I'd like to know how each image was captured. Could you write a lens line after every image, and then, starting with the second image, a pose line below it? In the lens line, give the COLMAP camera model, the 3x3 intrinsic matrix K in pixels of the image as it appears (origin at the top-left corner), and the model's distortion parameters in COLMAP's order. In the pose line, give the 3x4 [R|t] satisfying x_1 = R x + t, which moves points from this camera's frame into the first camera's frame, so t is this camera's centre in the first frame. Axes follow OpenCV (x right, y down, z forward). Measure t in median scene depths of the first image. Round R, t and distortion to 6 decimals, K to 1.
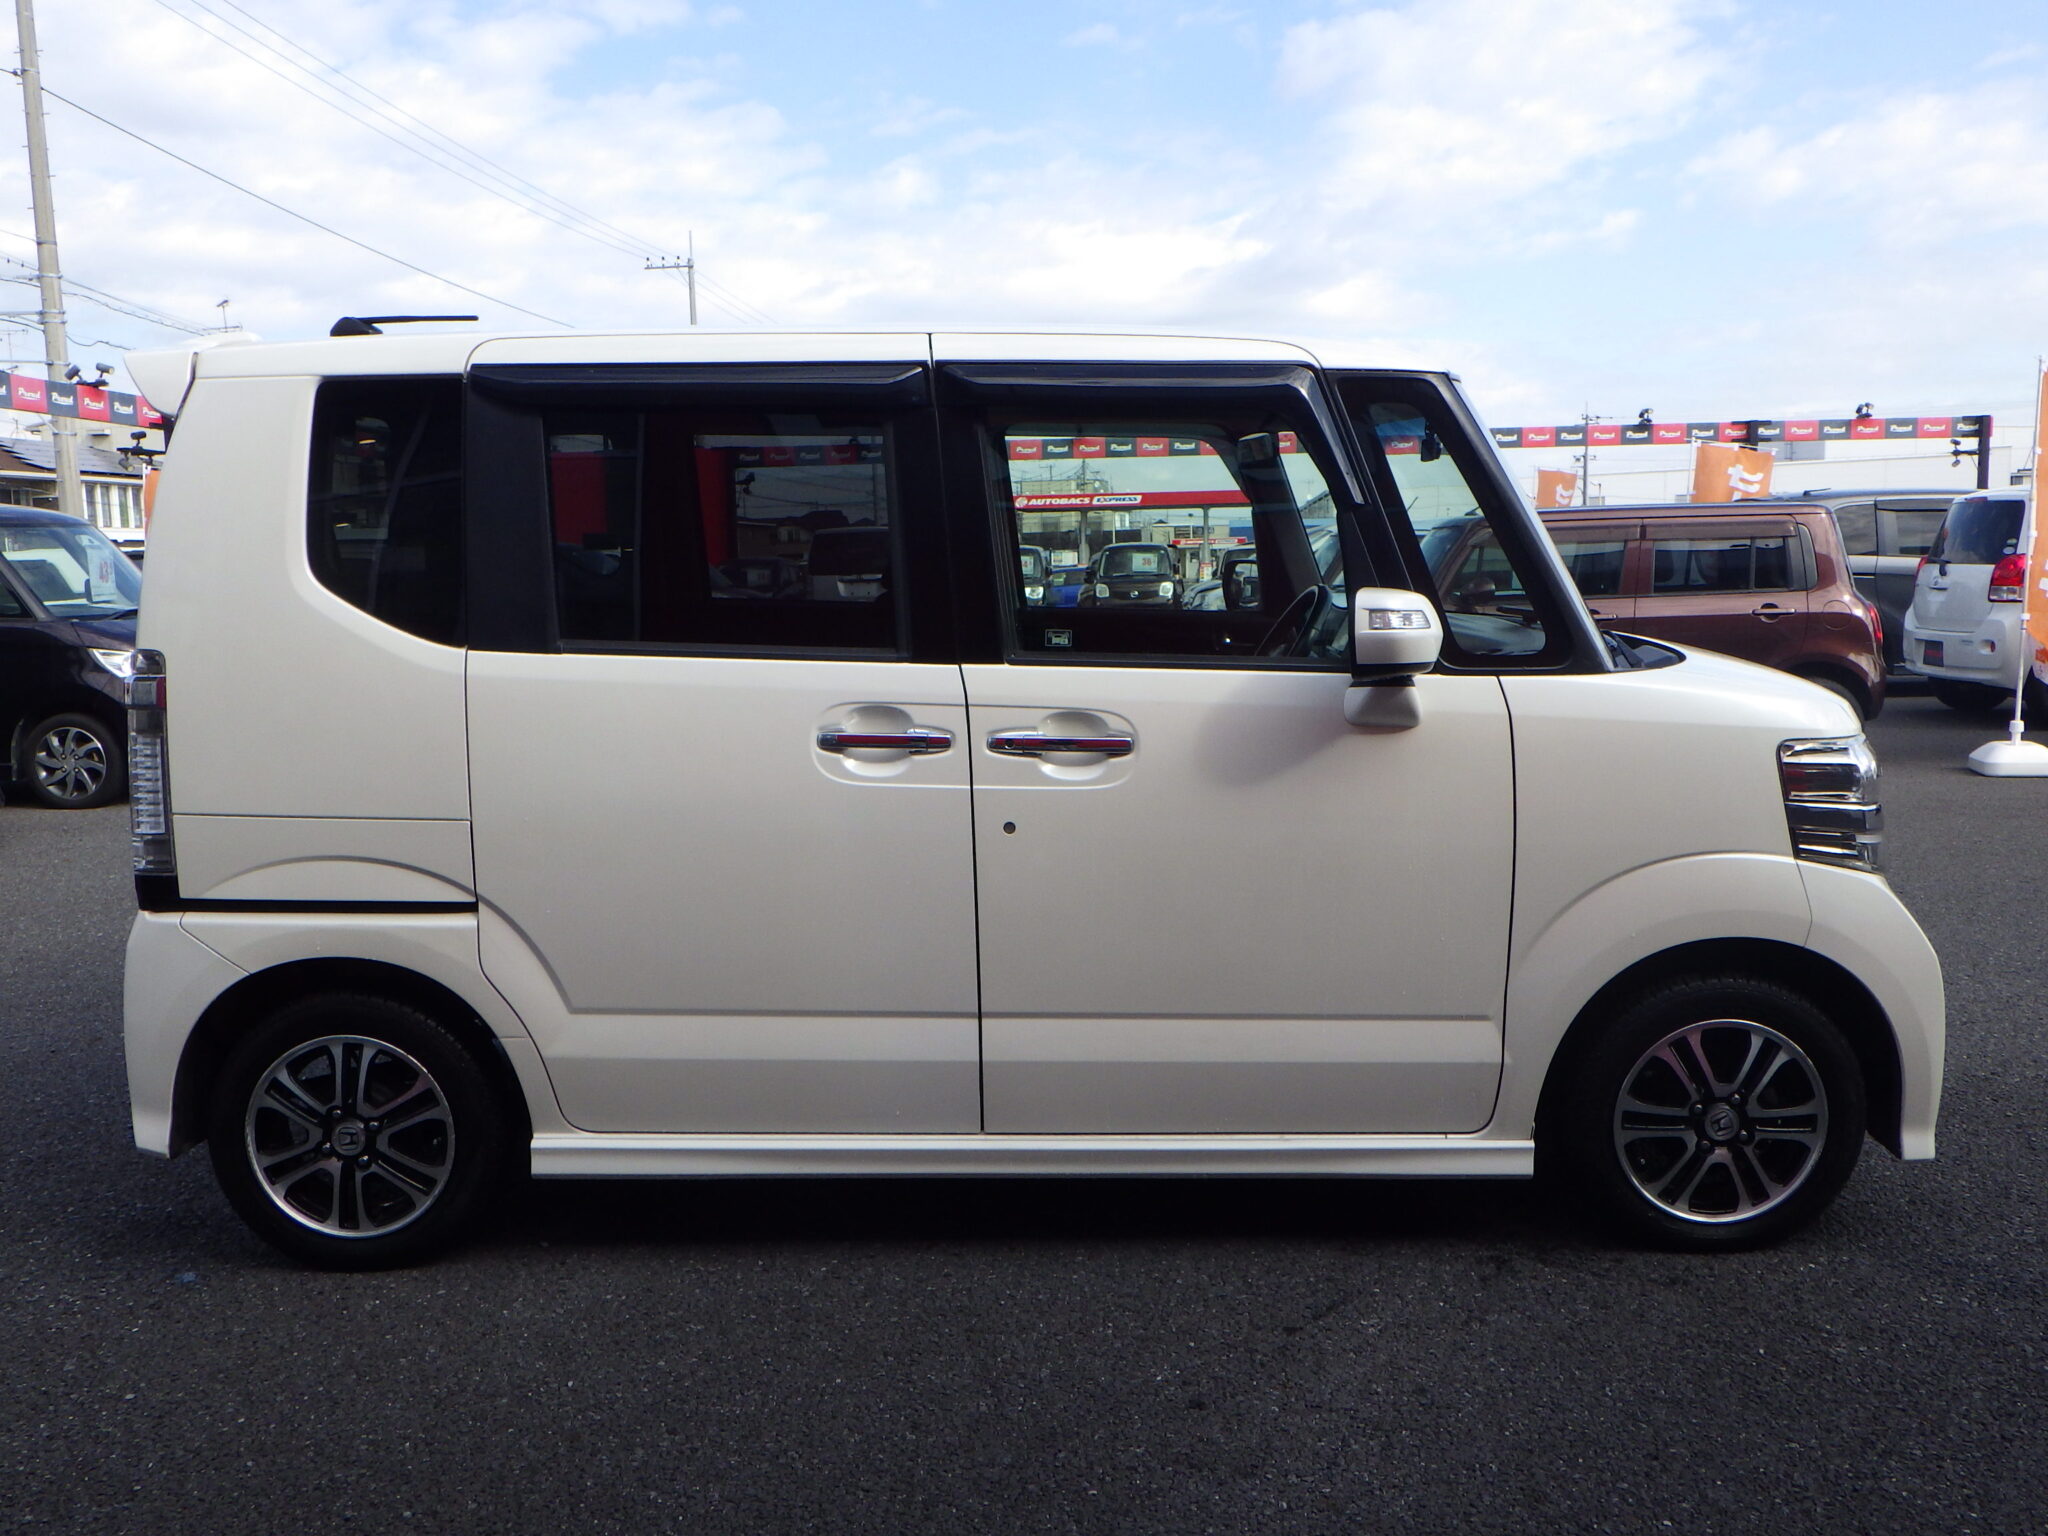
lens RADIAL K [[1721.5, 0, 1035.8], [0, 1721.5, 763.3], [0, 0, 1]] dist [-0.014668, -0.005718]
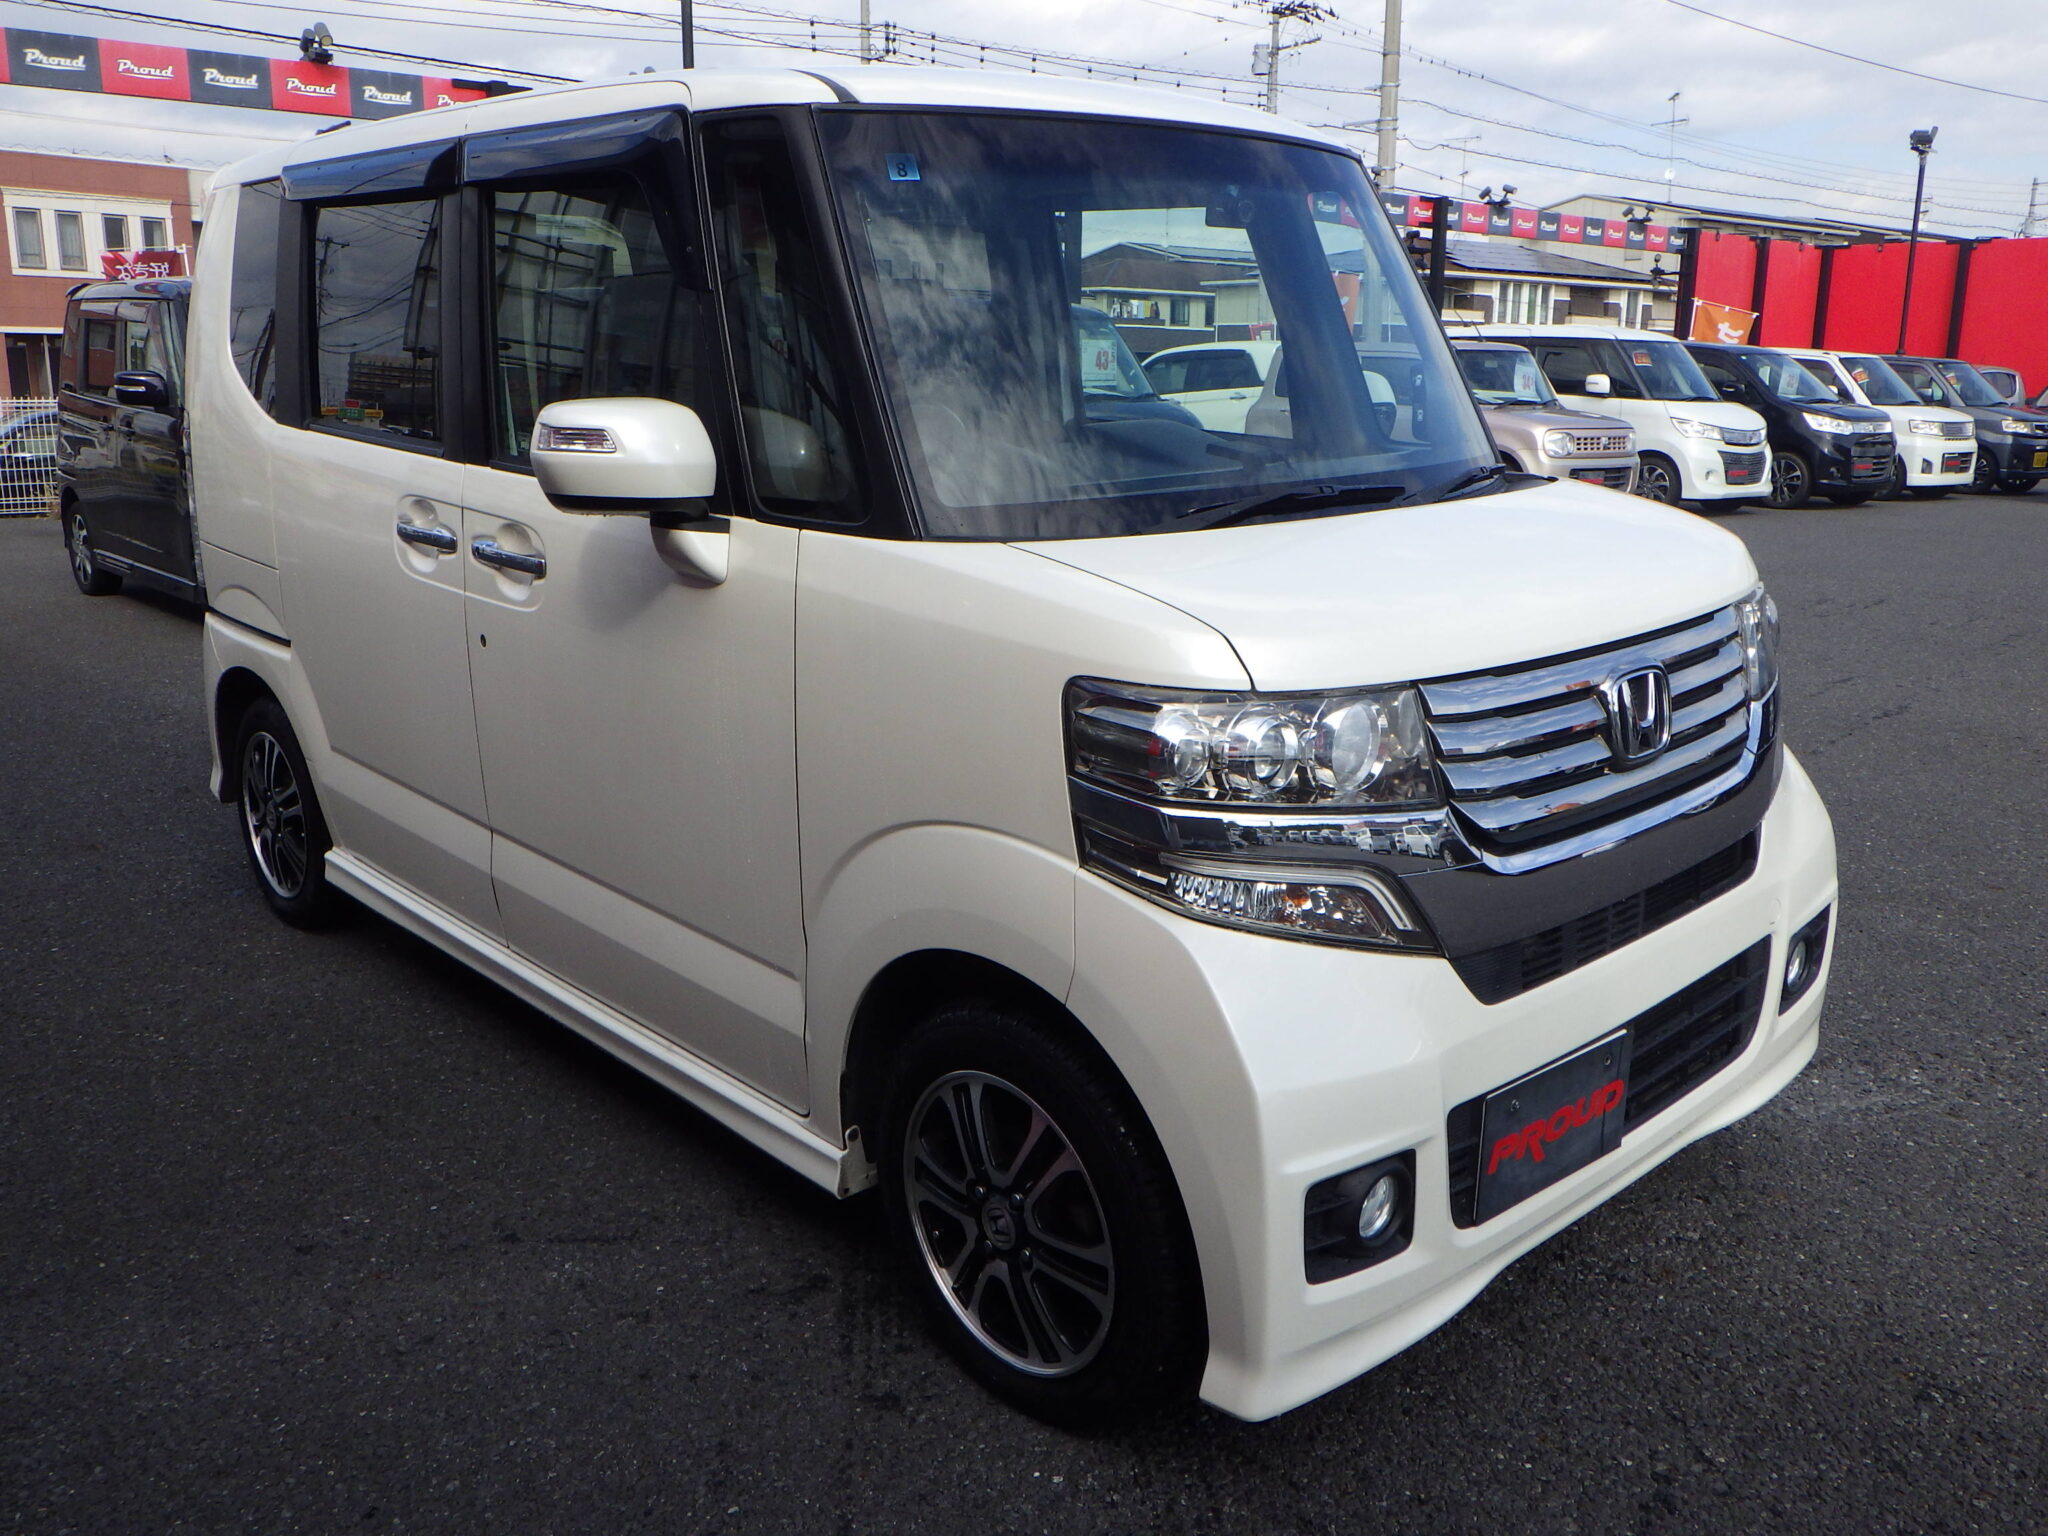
lens RADIAL K [[1721.5, 0, 1035.8], [0, 1721.5, 763.3], [0, 0, 1]] dist [-0.014668, -0.005718]
pose [[0.680117, 0.188859, -0.708359, 0.858068], [-0.108271, 0.981528, 0.157736, -0.077841], [0.725064, -0.030585, 0.688002, 0.549724]]
